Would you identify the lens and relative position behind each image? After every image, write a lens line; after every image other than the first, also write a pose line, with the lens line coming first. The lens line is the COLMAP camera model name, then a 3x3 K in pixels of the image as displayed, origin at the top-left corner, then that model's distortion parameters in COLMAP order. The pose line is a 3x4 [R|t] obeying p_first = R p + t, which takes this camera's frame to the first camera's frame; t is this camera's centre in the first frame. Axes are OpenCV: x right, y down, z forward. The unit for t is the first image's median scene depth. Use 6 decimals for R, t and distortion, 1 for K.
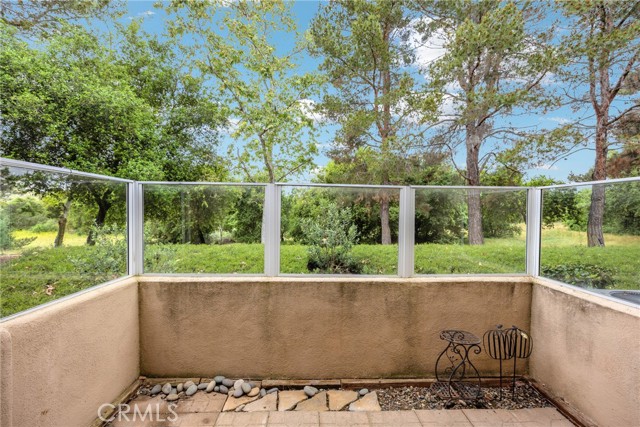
lens RADIAL K [[262.6, 0, 317.2], [0, 262.6, 213.1], [0, 0, 1]] dist [-0.001391, -0.000092]
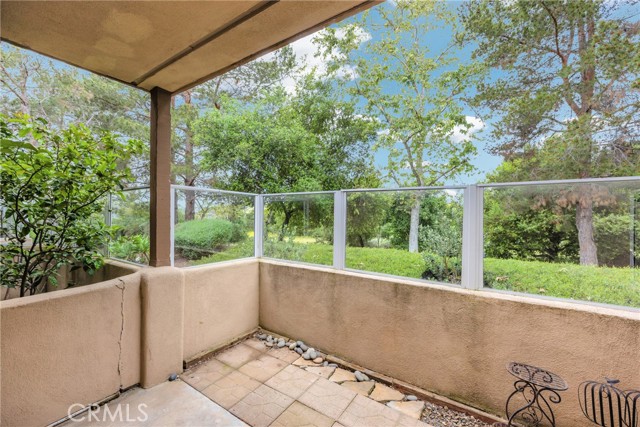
lens RADIAL K [[259.9, 0, 314.8], [0, 259.9, 214.7], [0, 0, 1]] dist [0.001195, 0.000094]
pose [[0.809567, -0.001880, -0.587025, 0.432350], [-0.012886, 0.999697, -0.020972, 0.021735], [0.586887, 0.024543, 0.809297, -0.013583]]
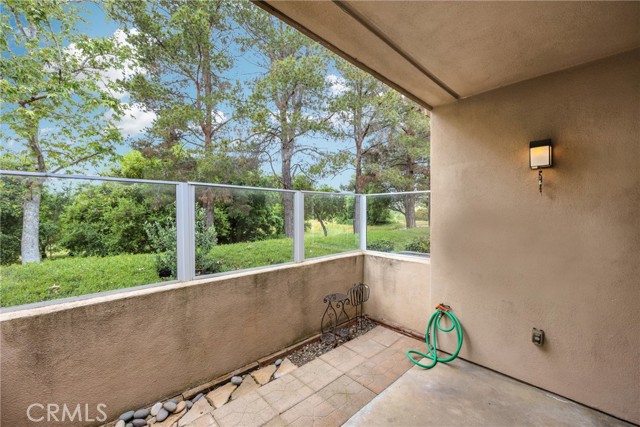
lens RADIAL K [[262.6, 0, 317.2], [0, 262.6, 213.1], [0, 0, 1]] dist [-0.001391, -0.000092]
pose [[0.756413, -0.017310, 0.653865, -0.436135], [0.020062, 0.999793, 0.003259, 0.002657], [-0.653786, 0.010653, 0.756604, -0.025066]]
